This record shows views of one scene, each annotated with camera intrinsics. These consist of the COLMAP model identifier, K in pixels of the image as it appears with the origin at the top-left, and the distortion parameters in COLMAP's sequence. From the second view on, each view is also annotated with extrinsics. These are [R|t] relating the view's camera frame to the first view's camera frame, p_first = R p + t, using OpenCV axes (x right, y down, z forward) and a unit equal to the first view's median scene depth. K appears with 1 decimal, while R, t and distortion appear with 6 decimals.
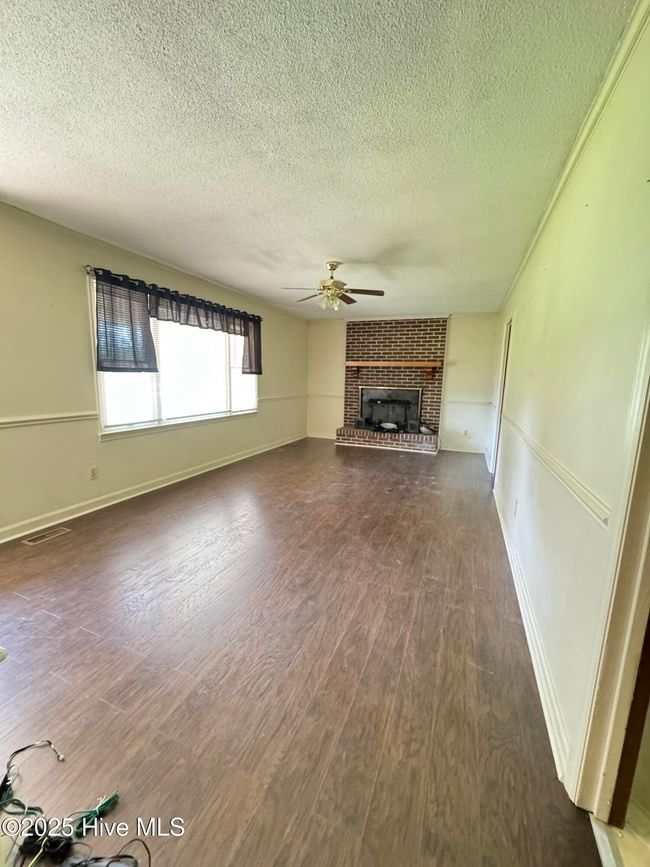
lens RADIAL K [[348.0, 0, 324.5], [0, 348.0, 432.3], [0, 0, 1]] dist [-0.000185, -0.000008]
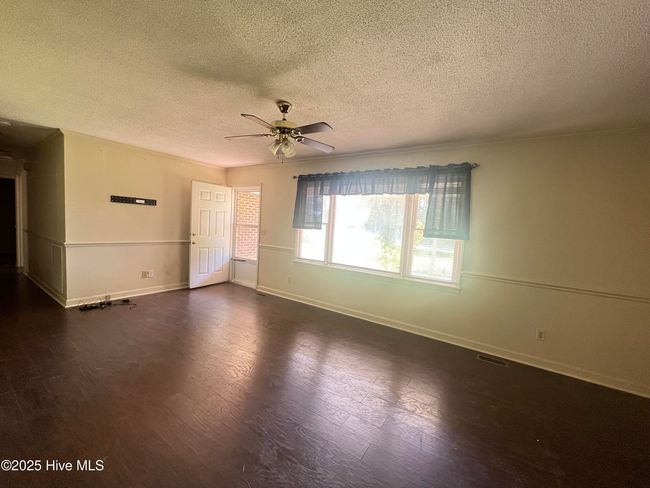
lens RADIAL K [[261.0, 0, 324.0], [0, 261.0, 246.0], [0, 0, 1]] dist [-0.000485, 0.000005]
pose [[-0.195214, 0.033521, -0.980188, 0.581616], [-0.222811, 0.971768, 0.077608, -0.177868], [0.955116, 0.233547, -0.182234, 1.130985]]
